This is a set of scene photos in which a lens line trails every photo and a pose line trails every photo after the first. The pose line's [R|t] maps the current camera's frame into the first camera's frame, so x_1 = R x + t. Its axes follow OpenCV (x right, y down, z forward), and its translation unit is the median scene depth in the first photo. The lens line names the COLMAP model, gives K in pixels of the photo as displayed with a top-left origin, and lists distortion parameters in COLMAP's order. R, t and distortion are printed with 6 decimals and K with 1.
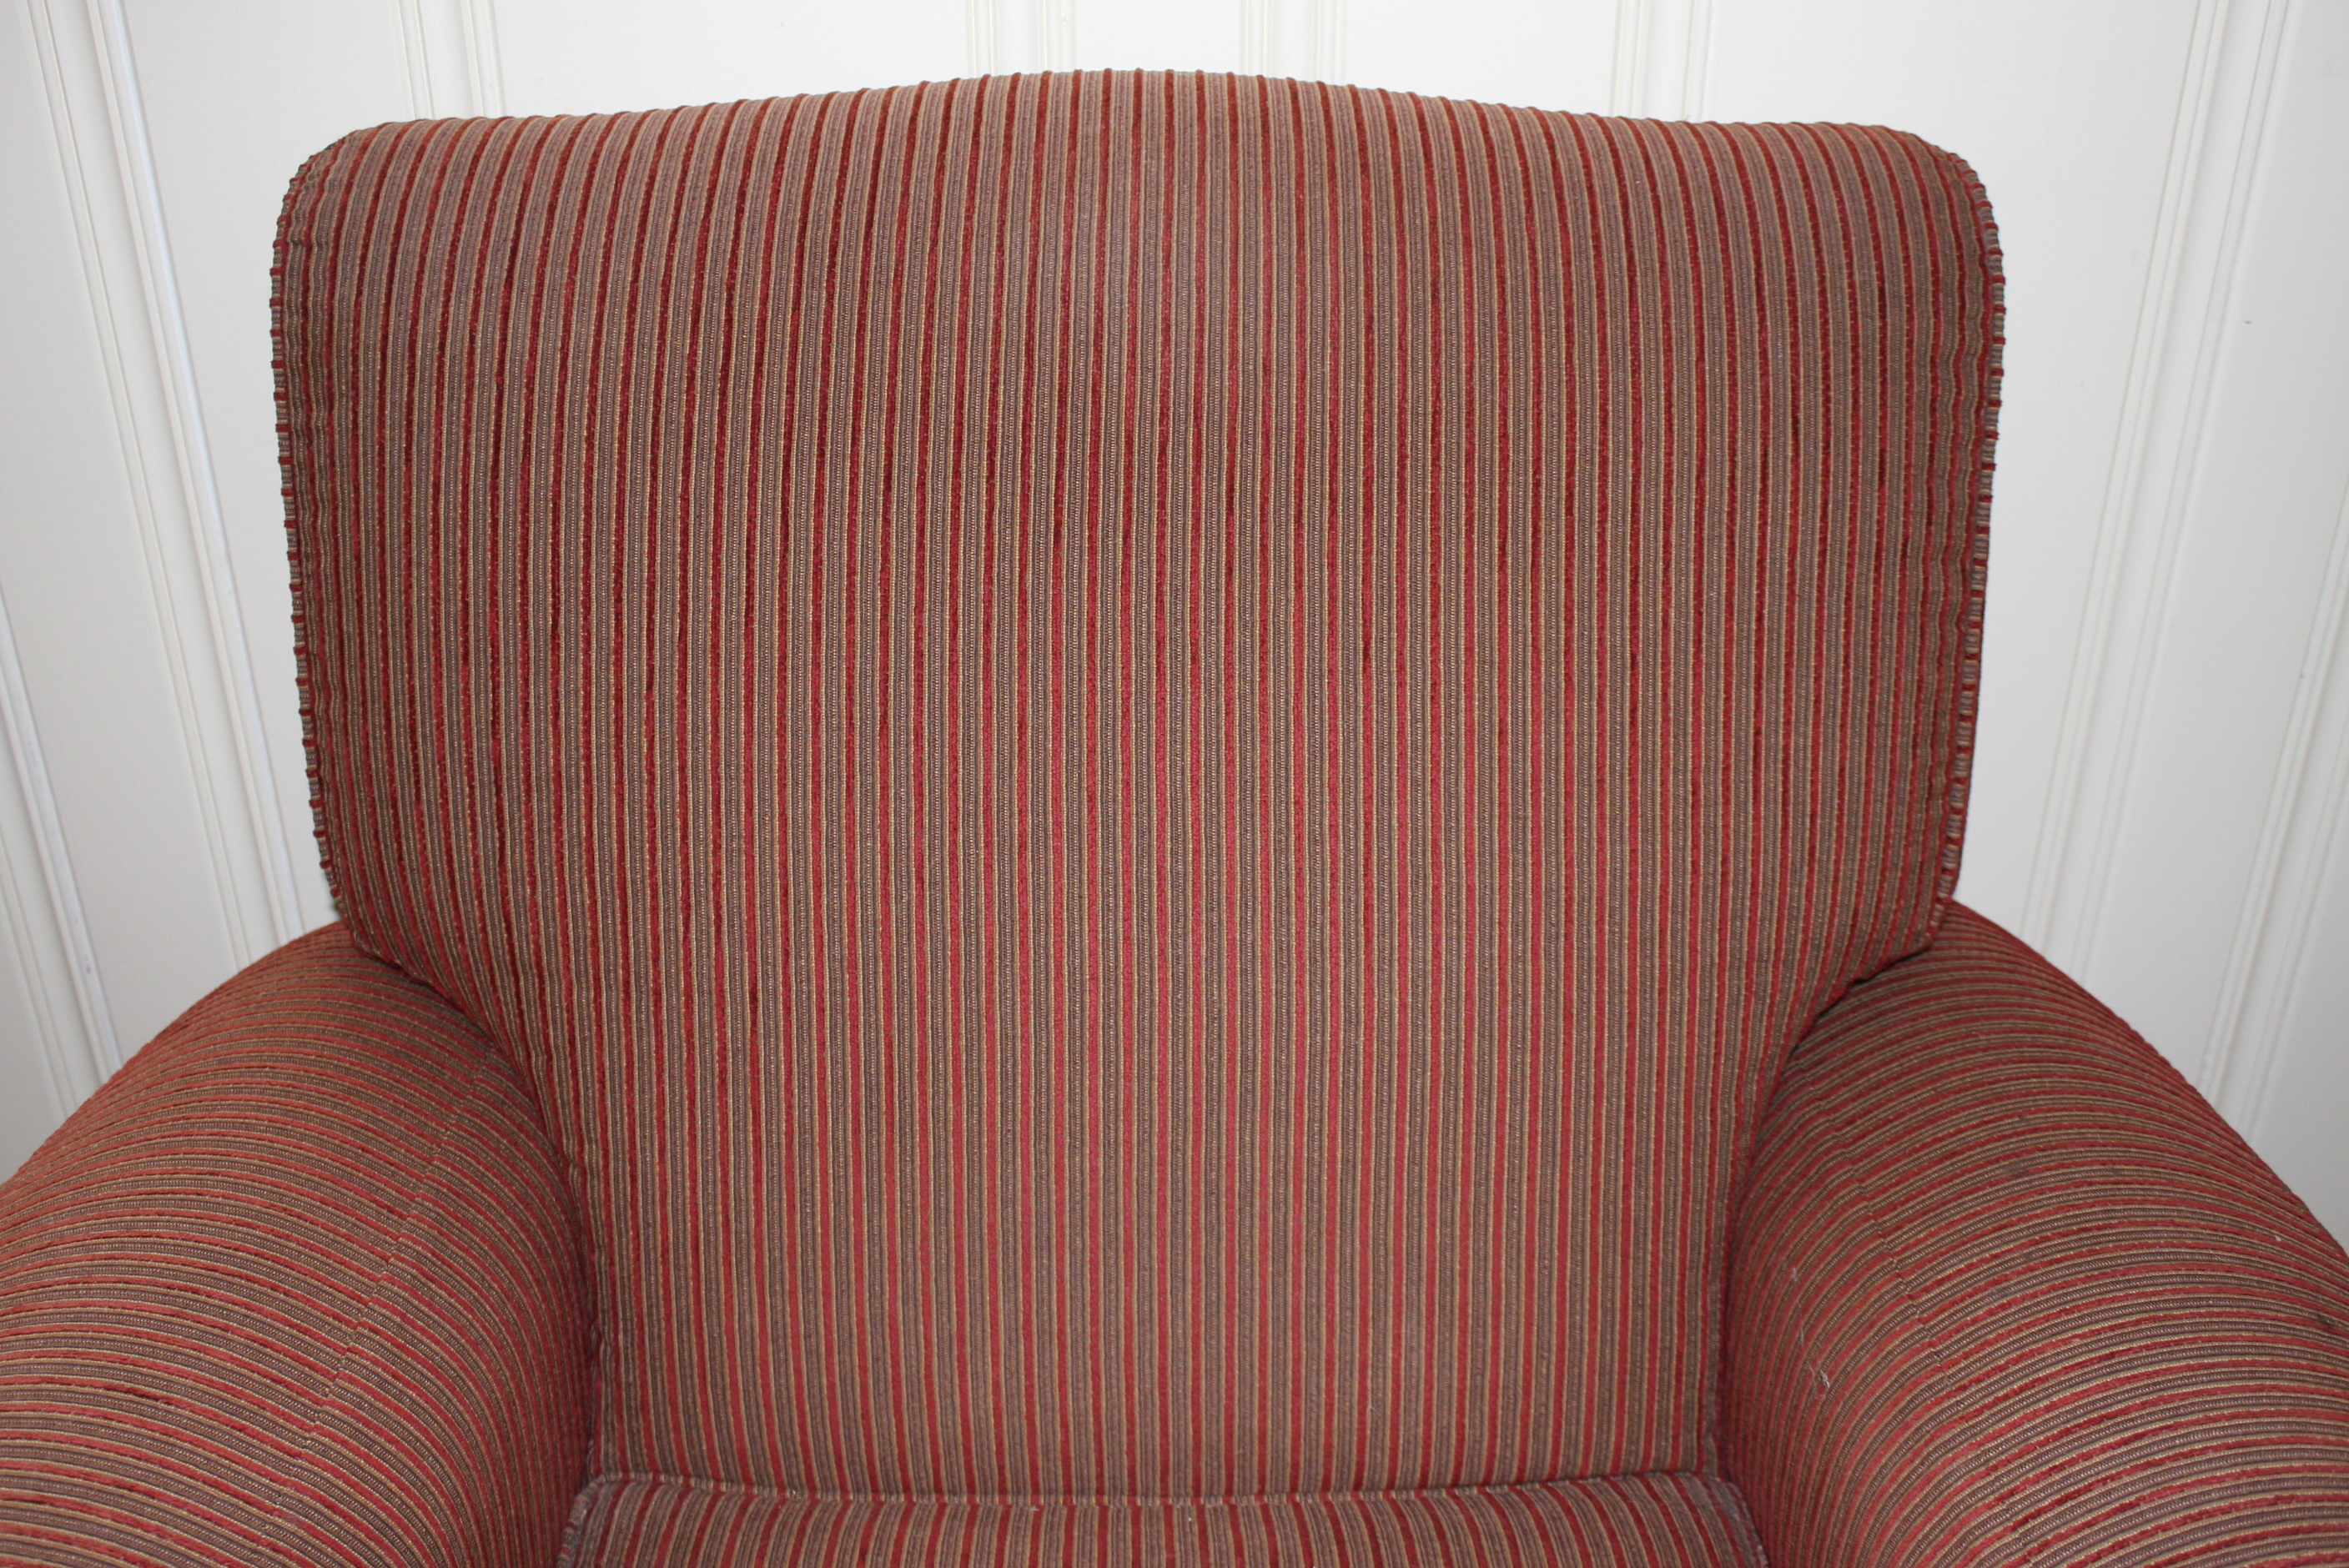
lens RADIAL K [[2502.8, 0, 1167.6], [0, 2502.8, 785.6], [0, 0, 1]] dist [-0.088318, 0.000000]
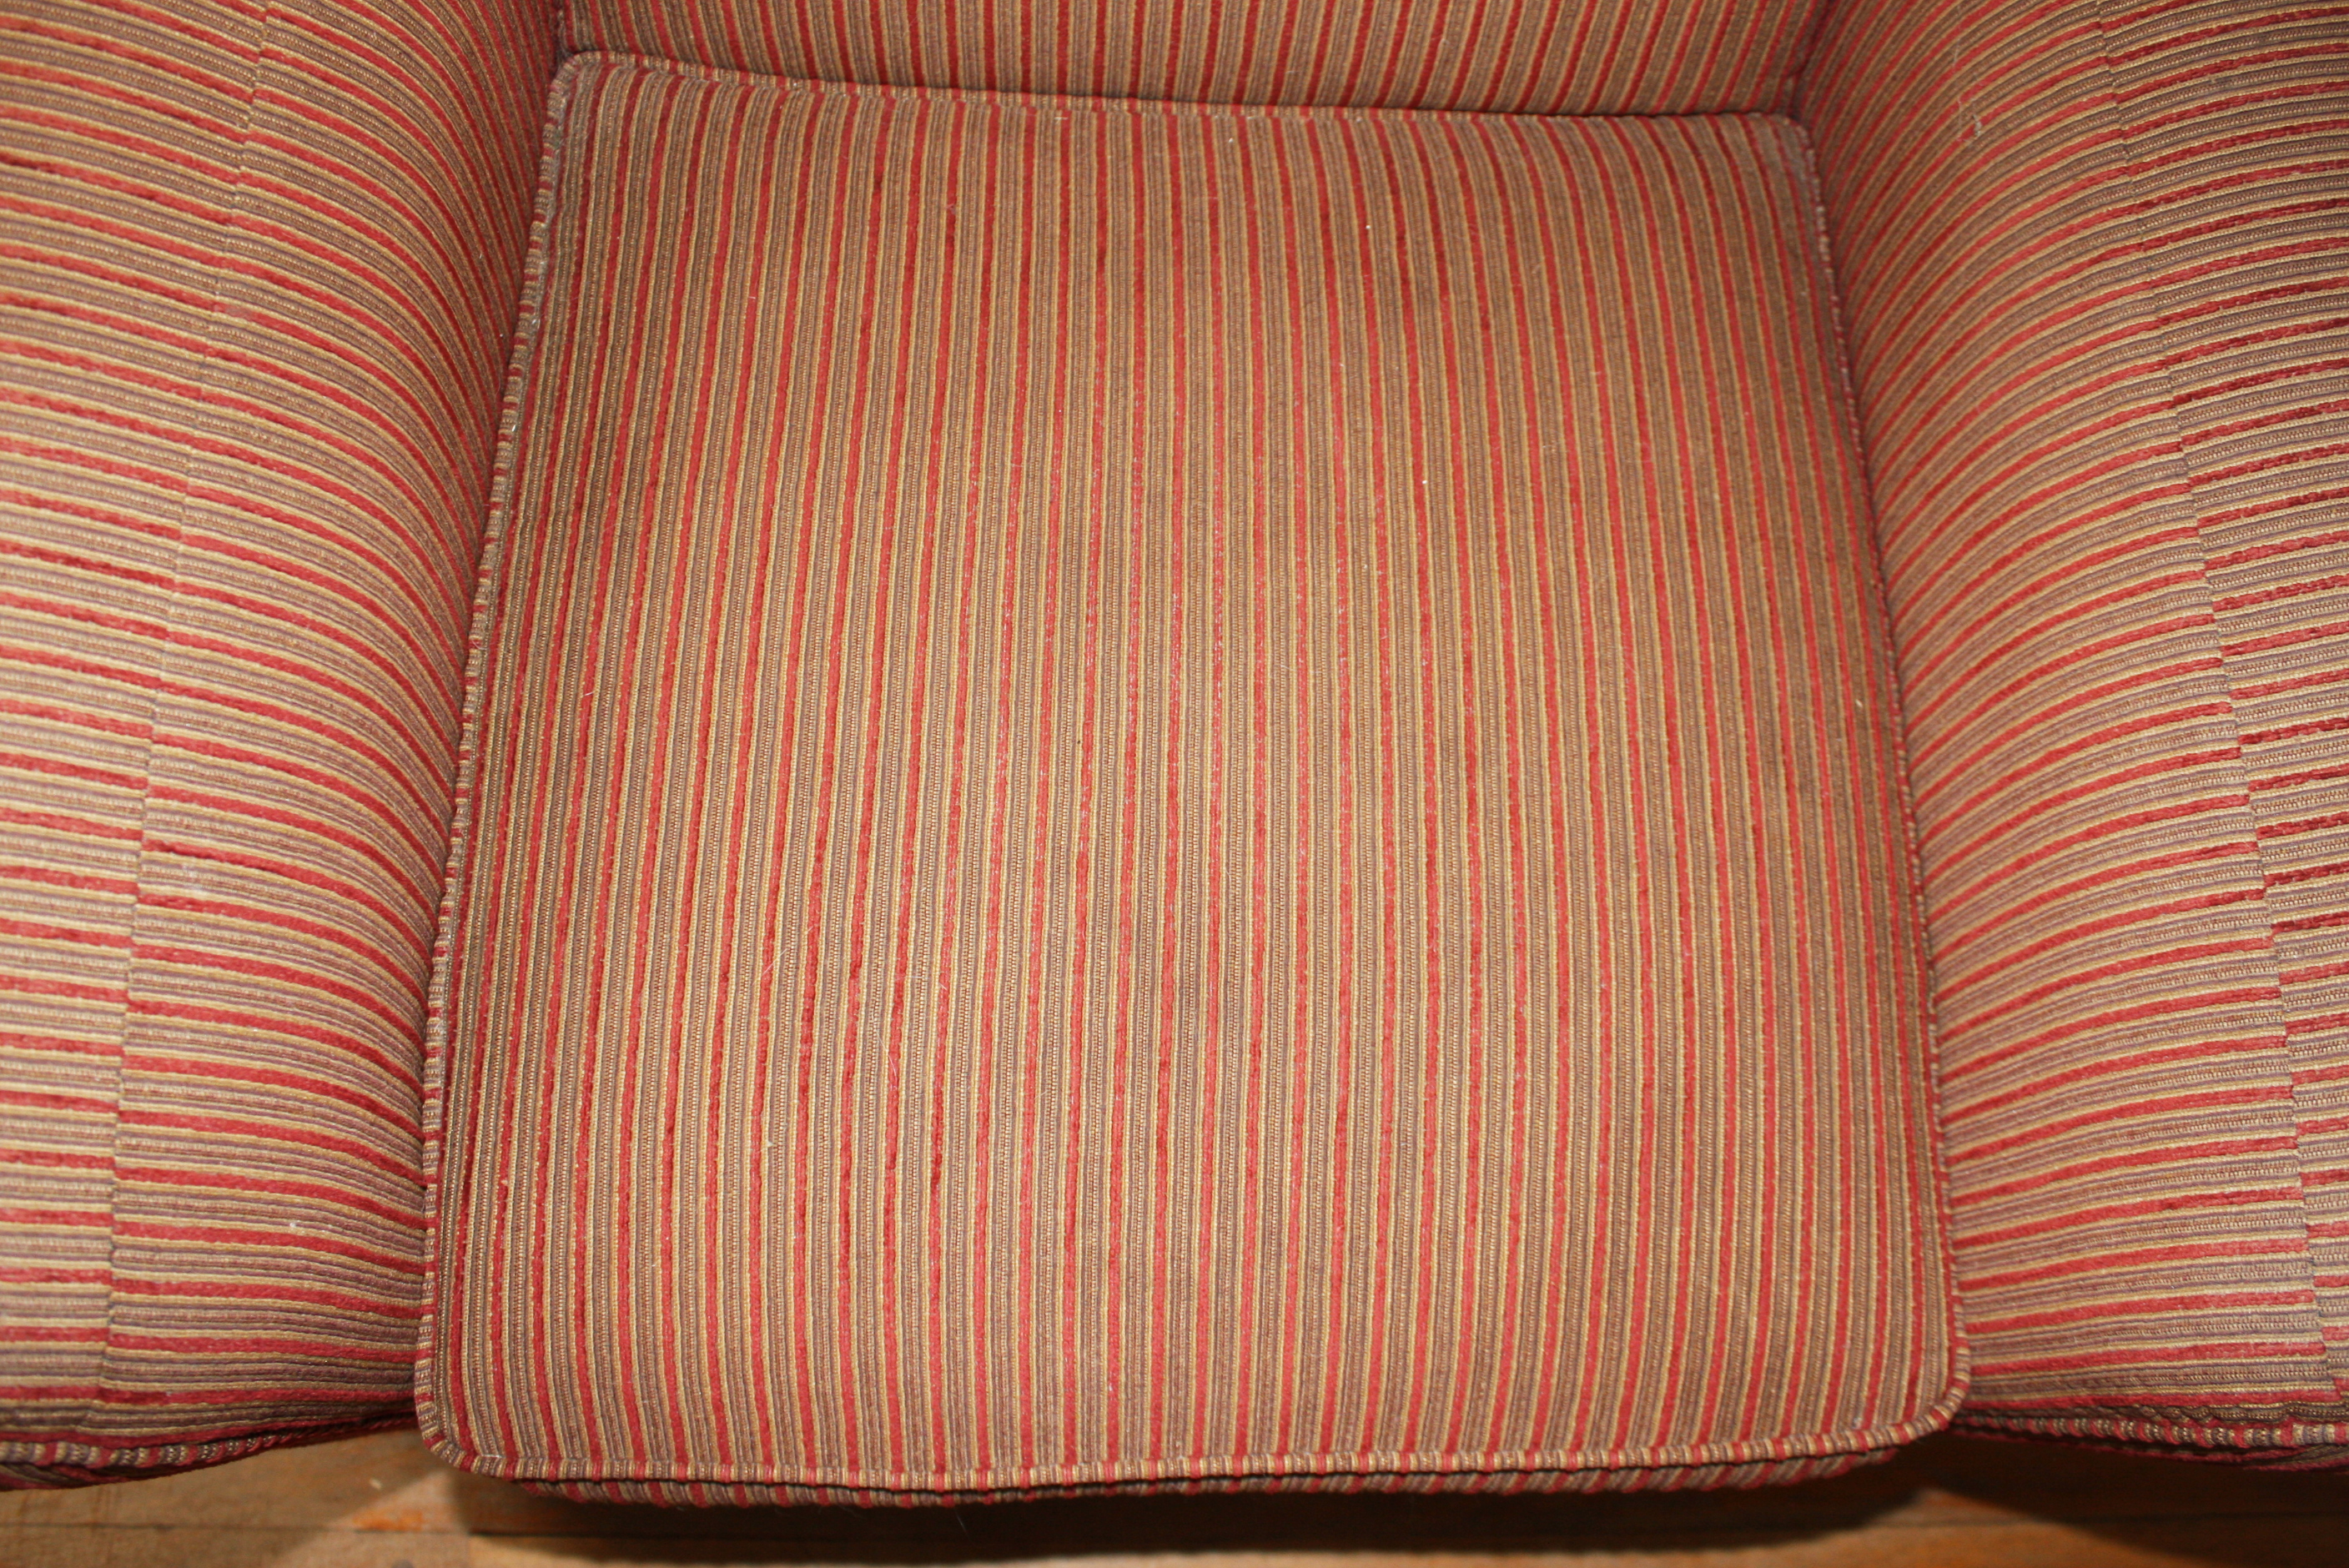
lens RADIAL K [[2081.0, 0, 1177.8], [0, 2081.0, 783.9], [0, 0, 1]] dist [-0.085388, 0.040280]
pose [[0.996395, 0.026069, 0.080731, -0.080474], [-0.076940, 0.678588, 0.730478, -0.123352], [-0.035741, -0.734056, 0.678148, 0.366791]]
